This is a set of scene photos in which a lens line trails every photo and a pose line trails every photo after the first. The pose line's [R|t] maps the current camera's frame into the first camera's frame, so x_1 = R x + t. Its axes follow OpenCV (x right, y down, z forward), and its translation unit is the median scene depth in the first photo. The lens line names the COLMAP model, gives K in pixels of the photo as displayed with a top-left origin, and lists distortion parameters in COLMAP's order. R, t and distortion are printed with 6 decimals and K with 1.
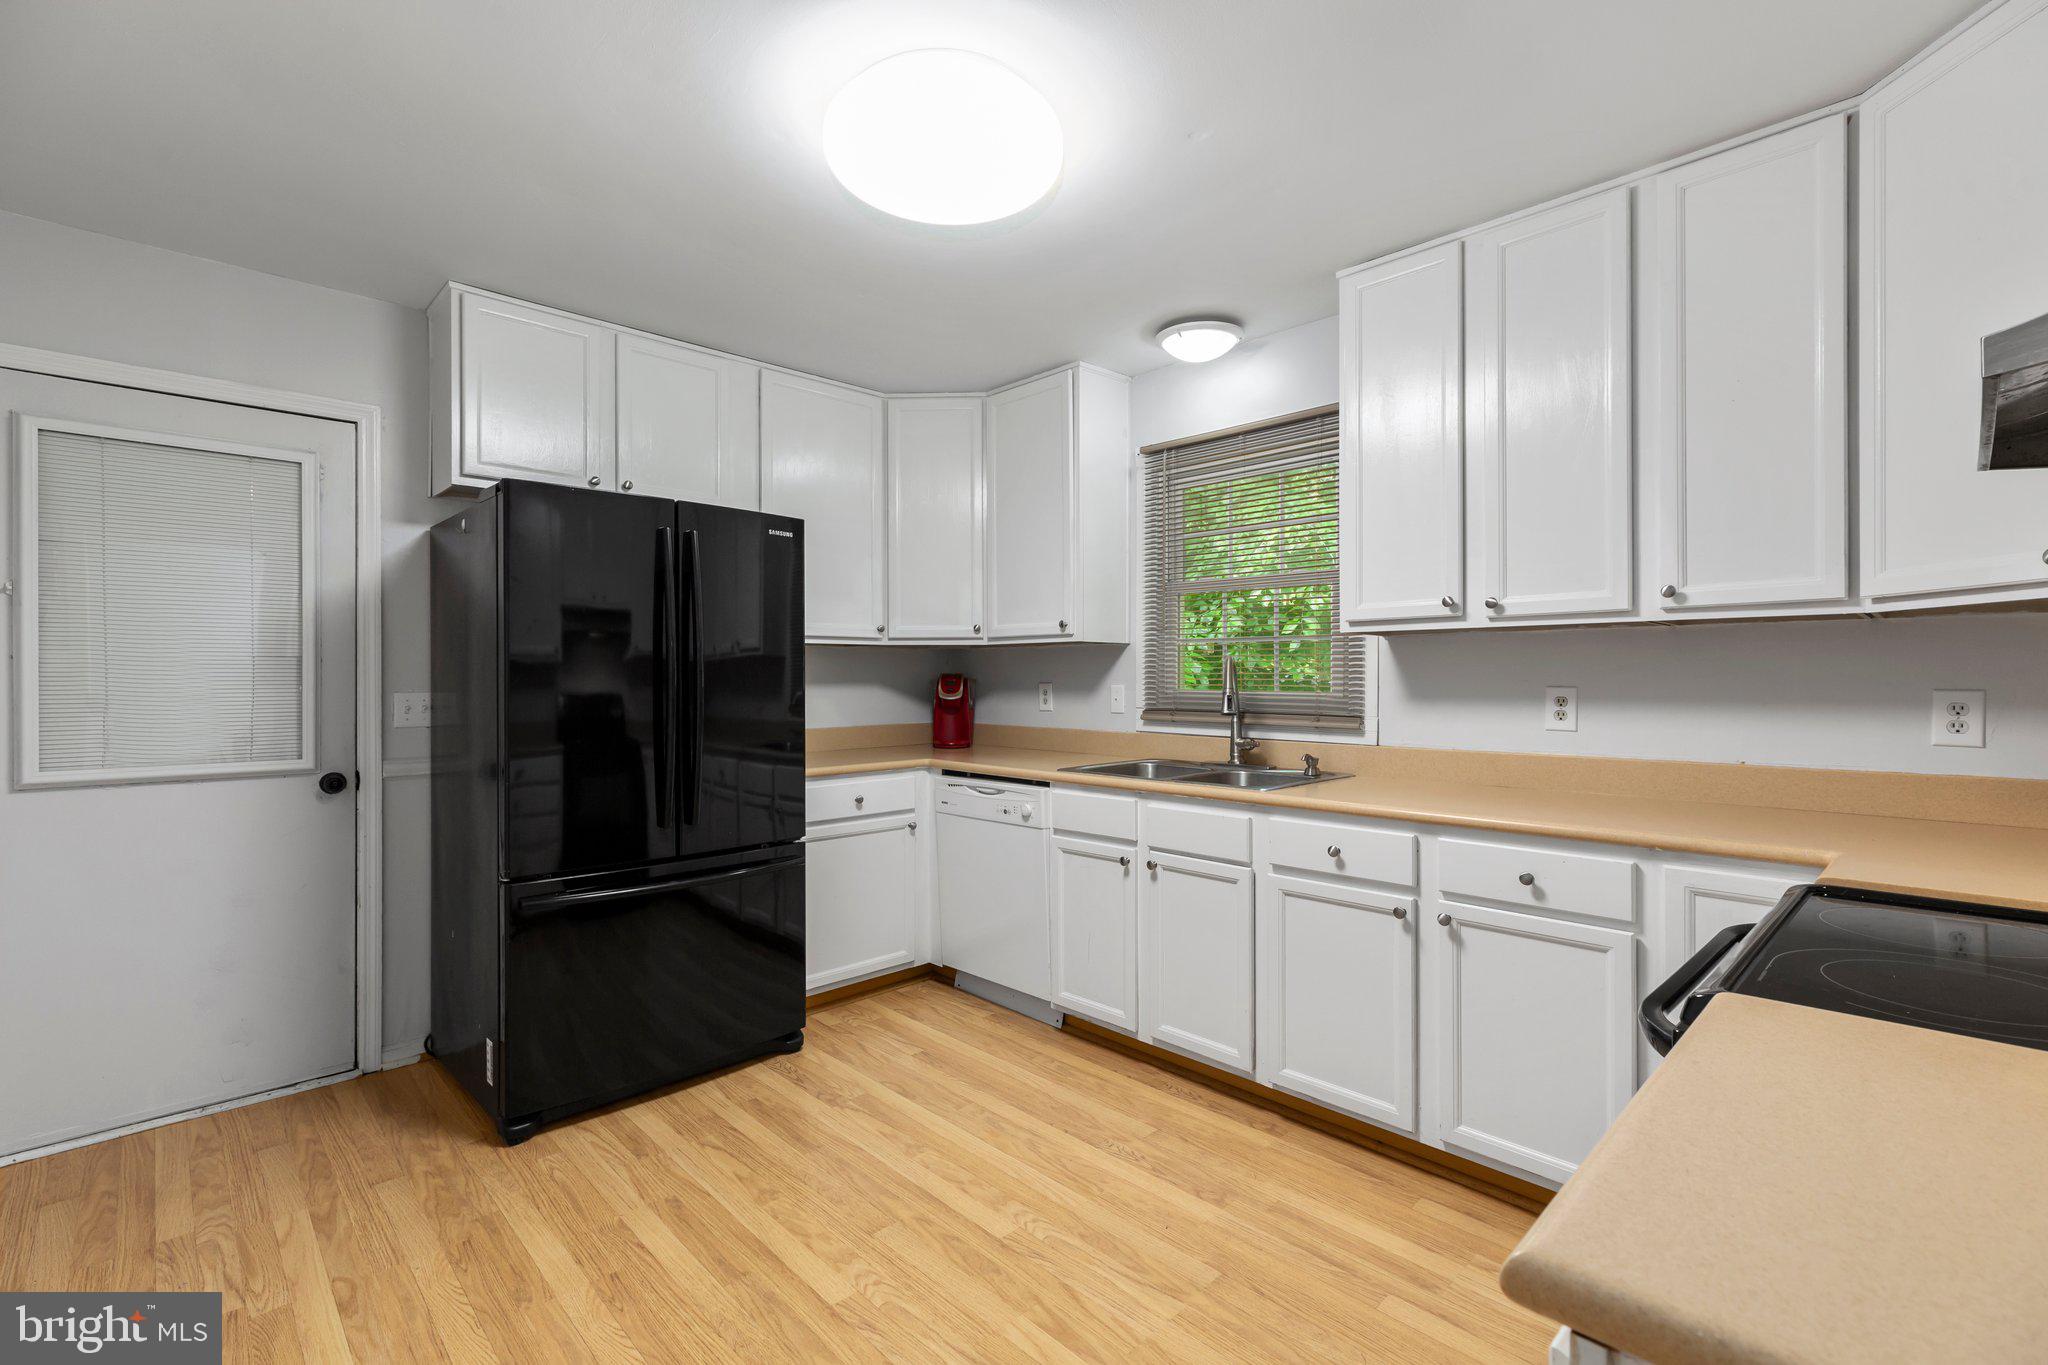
lens RADIAL K [[914.0, 0, 1017.7], [0, 914.0, 679.1], [0, 0, 1]] dist [0.001287, -0.000125]
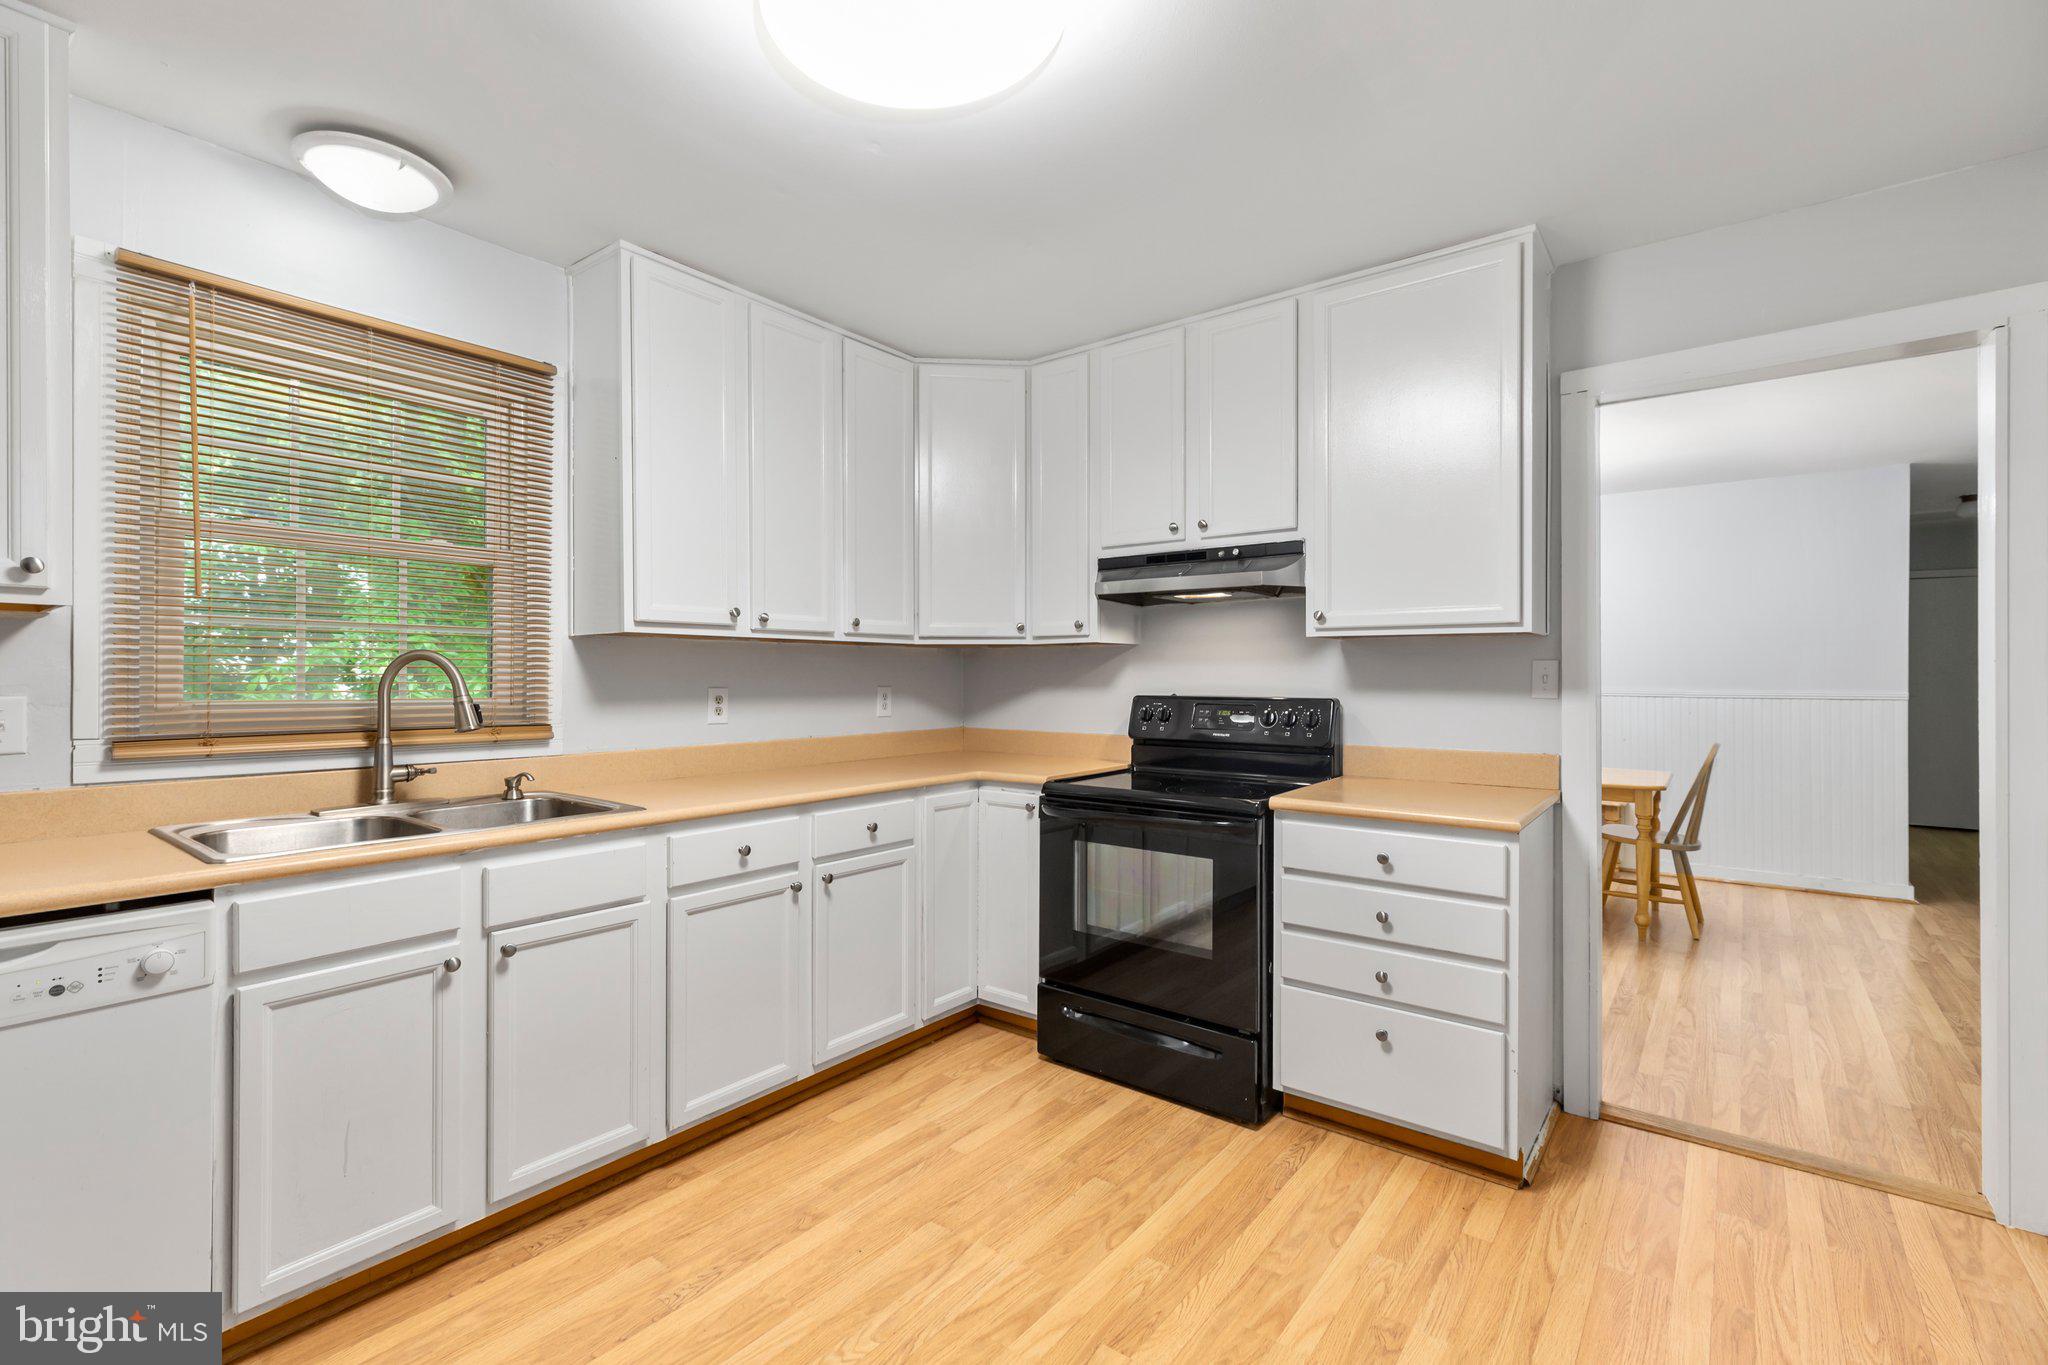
lens RADIAL K [[914.0, 0, 1018.0], [0, 914.0, 678.4], [0, 0, 1]] dist [0.001287, -0.000125]
pose [[-0.147069, 0.000764, 0.989126, -0.663739], [0.003078, 0.999995, -0.000314, -0.002123], [-0.989122, 0.002999, -0.147070, 0.794915]]
